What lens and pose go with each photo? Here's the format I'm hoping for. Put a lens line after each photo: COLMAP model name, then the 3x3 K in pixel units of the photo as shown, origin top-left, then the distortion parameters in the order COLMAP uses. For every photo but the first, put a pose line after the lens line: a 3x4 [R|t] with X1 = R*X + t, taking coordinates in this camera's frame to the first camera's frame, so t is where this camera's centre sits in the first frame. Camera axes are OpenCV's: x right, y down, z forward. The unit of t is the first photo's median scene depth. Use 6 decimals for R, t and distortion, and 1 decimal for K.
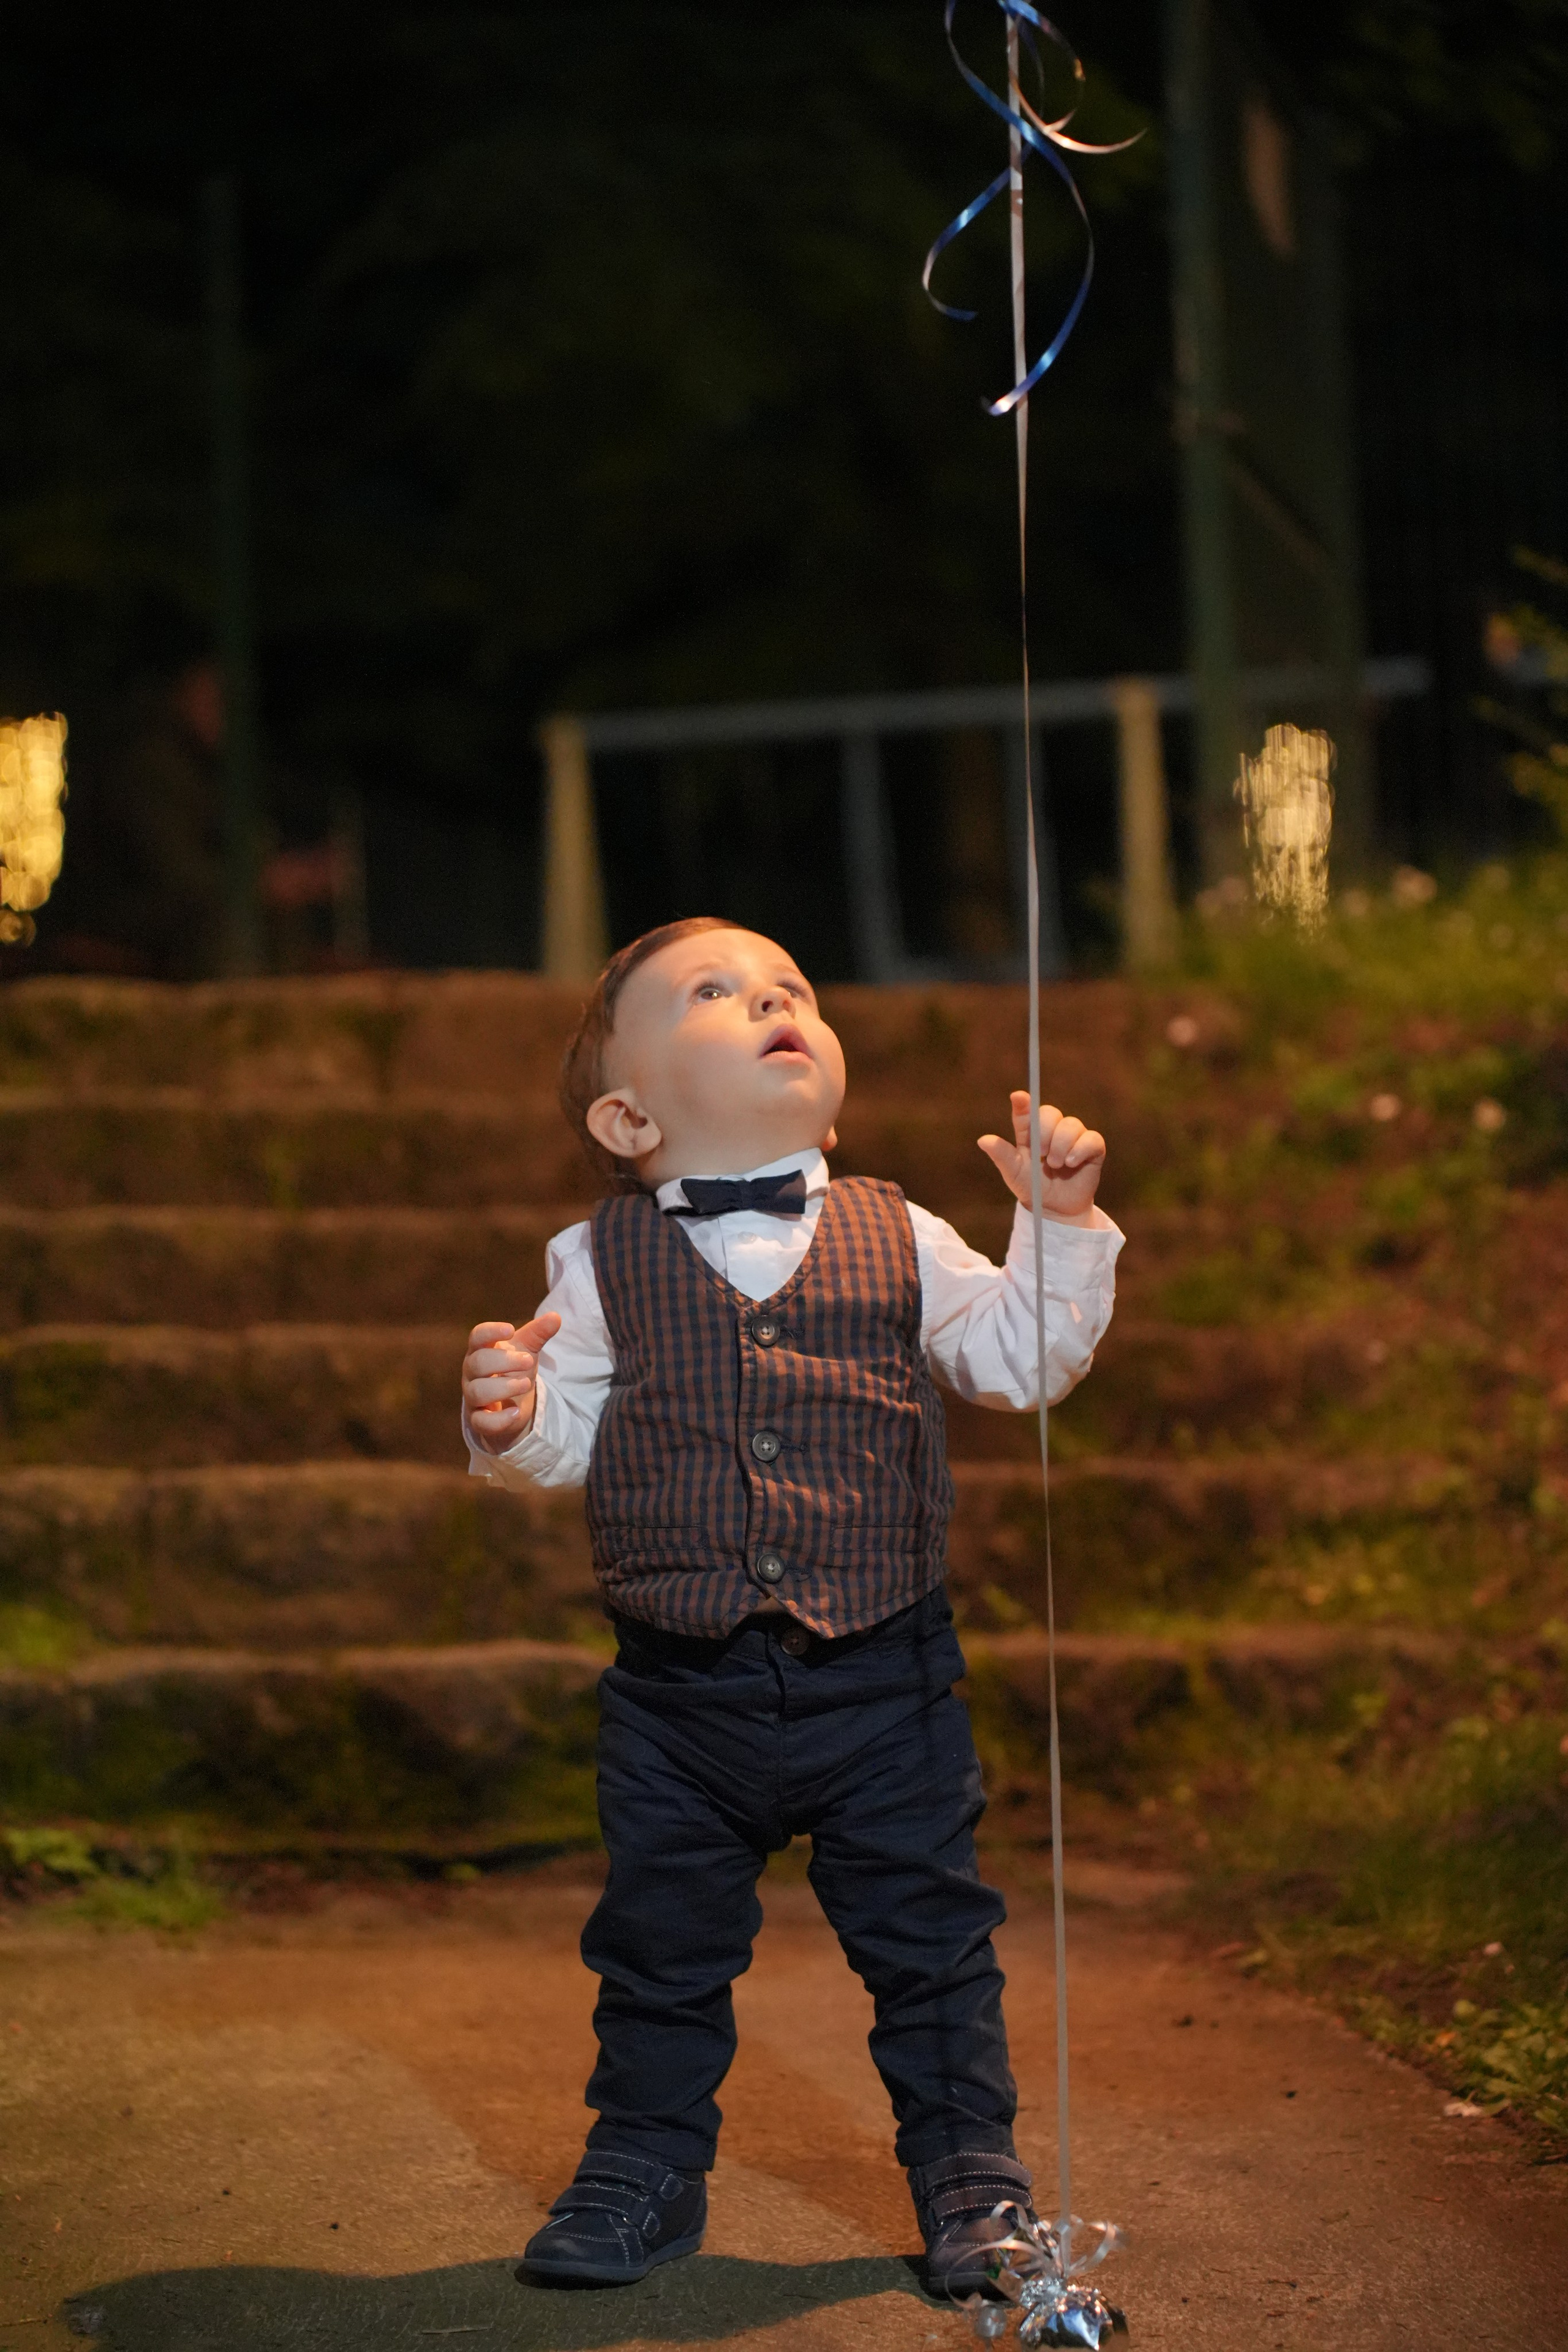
lens RADIAL K [[4980.8, 0, 784.0], [0, 4980.8, 1176.0], [0, 0, 1]] dist [-0.005400, 0.134990]
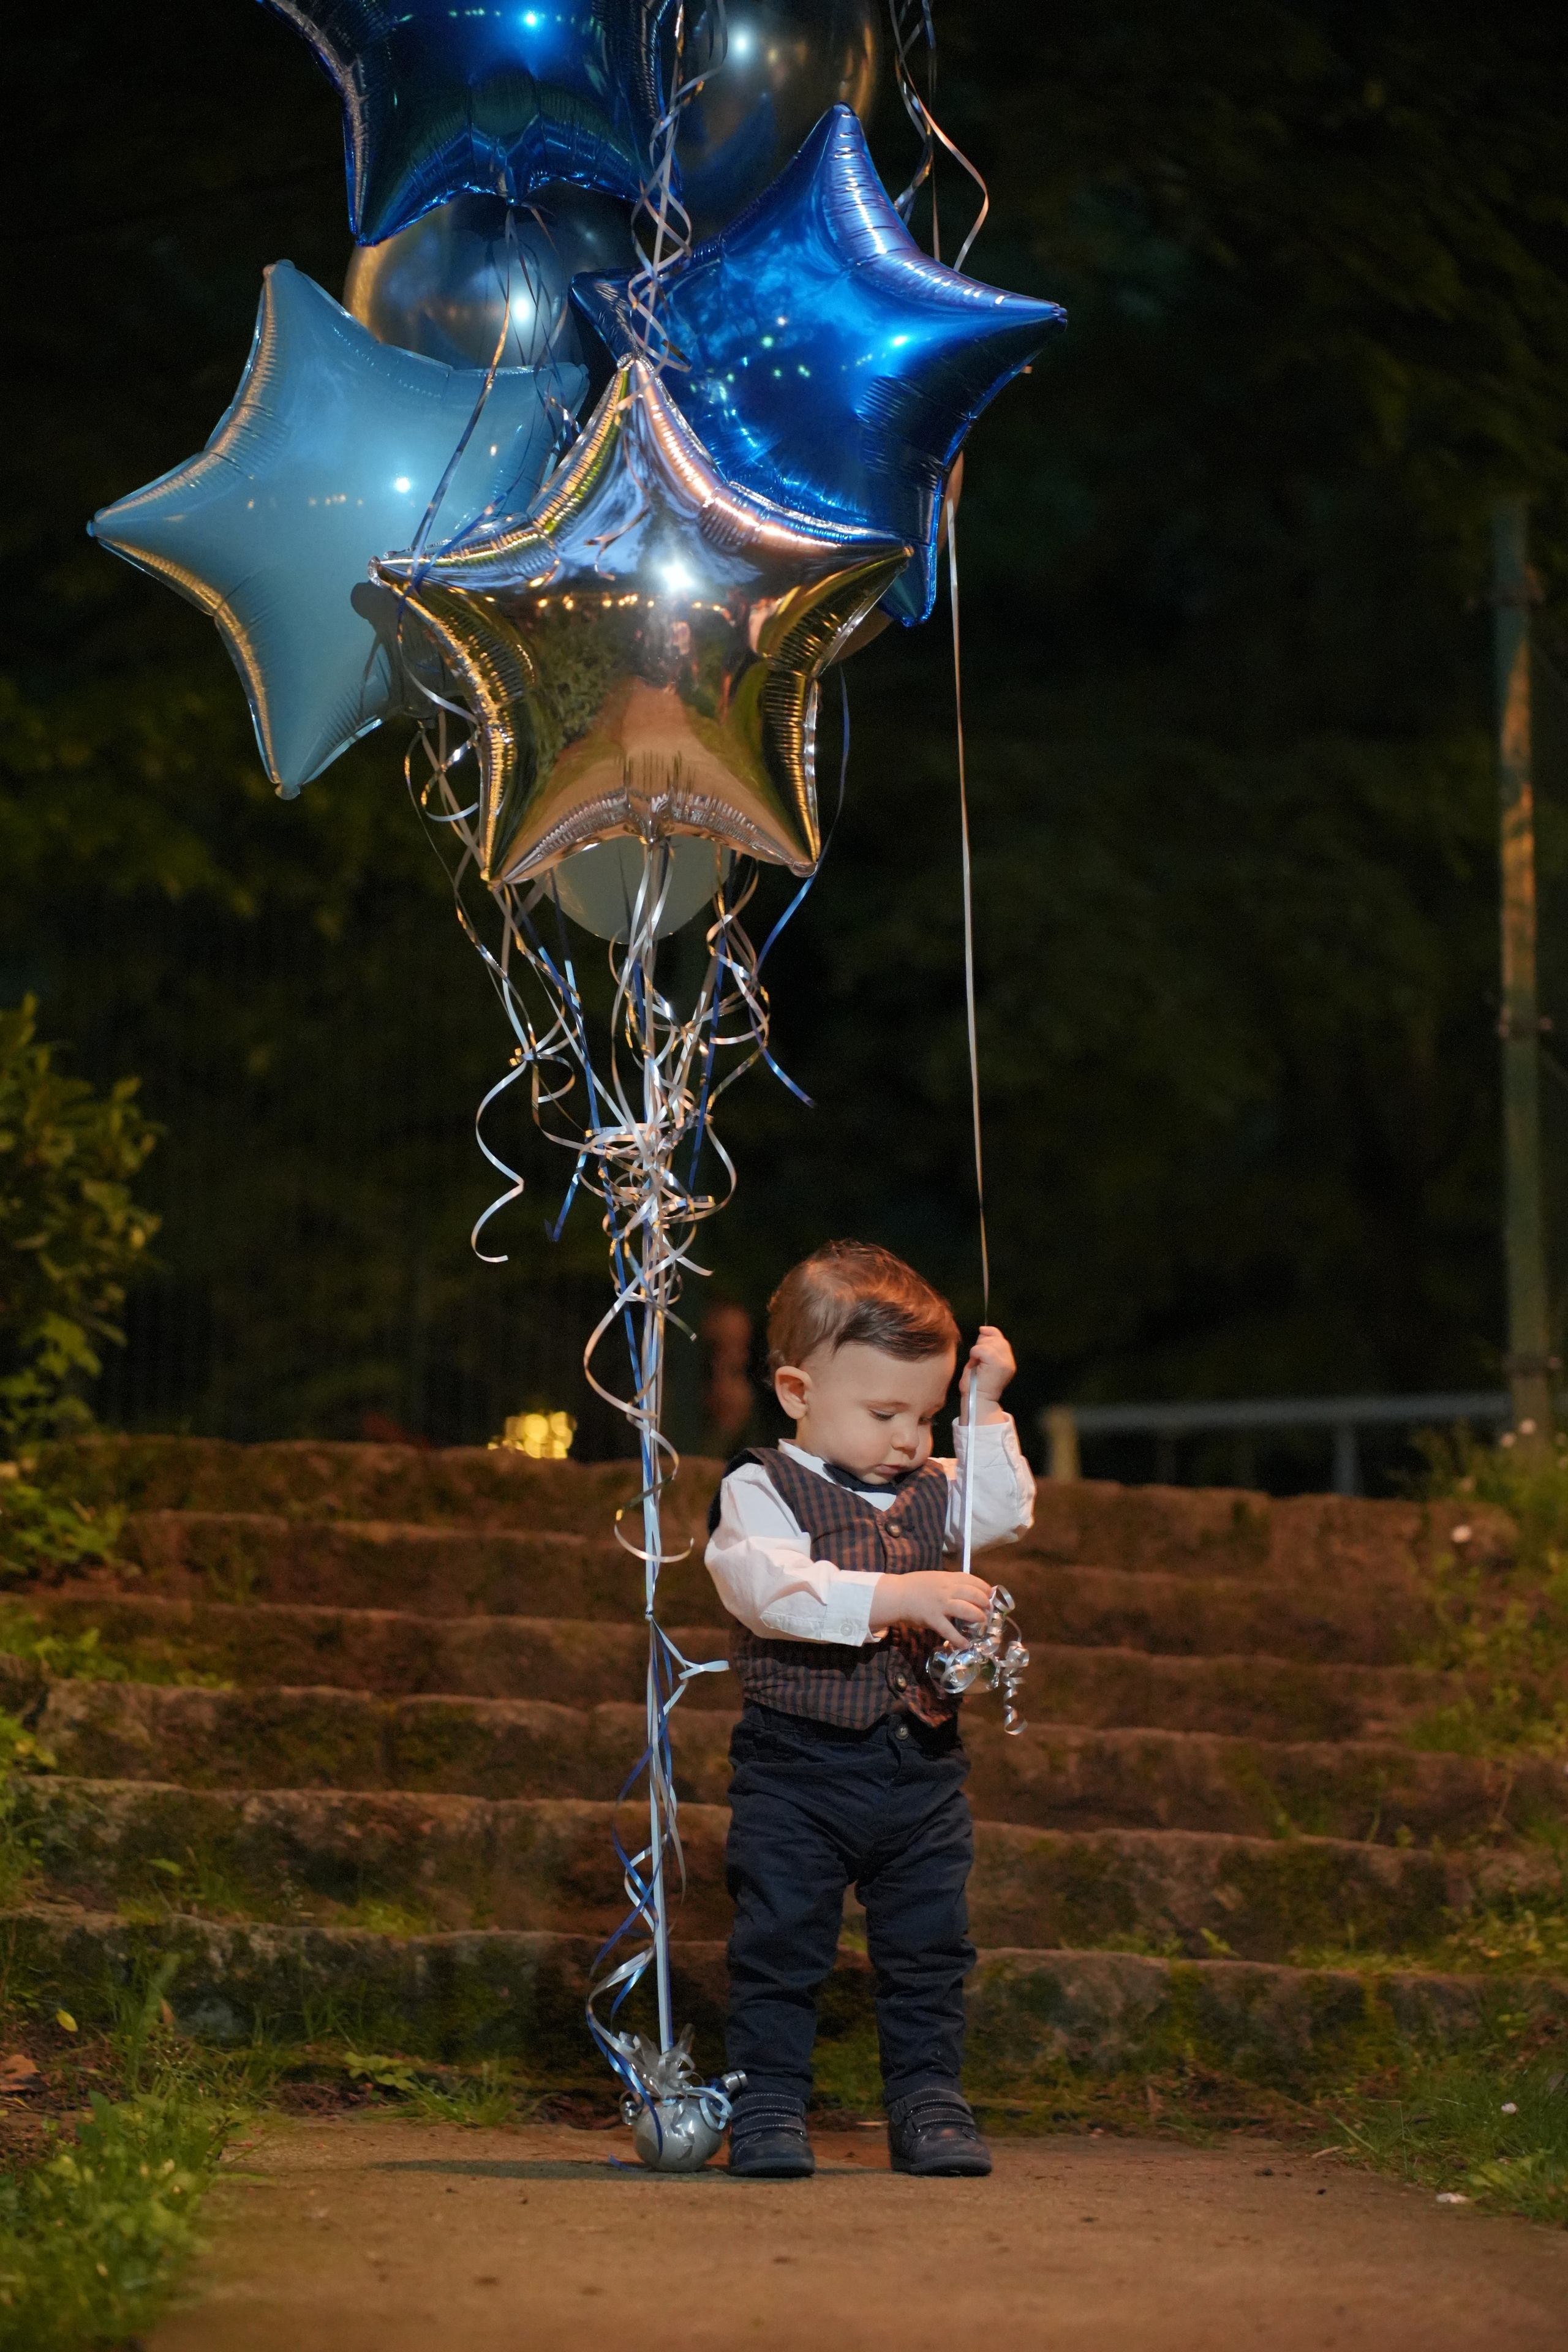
lens RADIAL K [[4983.8, 0, 784.6], [0, 4983.8, 1148.6], [0, 0, 1]] dist [0.007066, -0.167528]
pose [[0.993280, 0.043439, -0.107274, 0.059073], [-0.059305, 0.986989, -0.149450, 0.081017], [0.099387, 0.154807, 0.982933, -0.169753]]
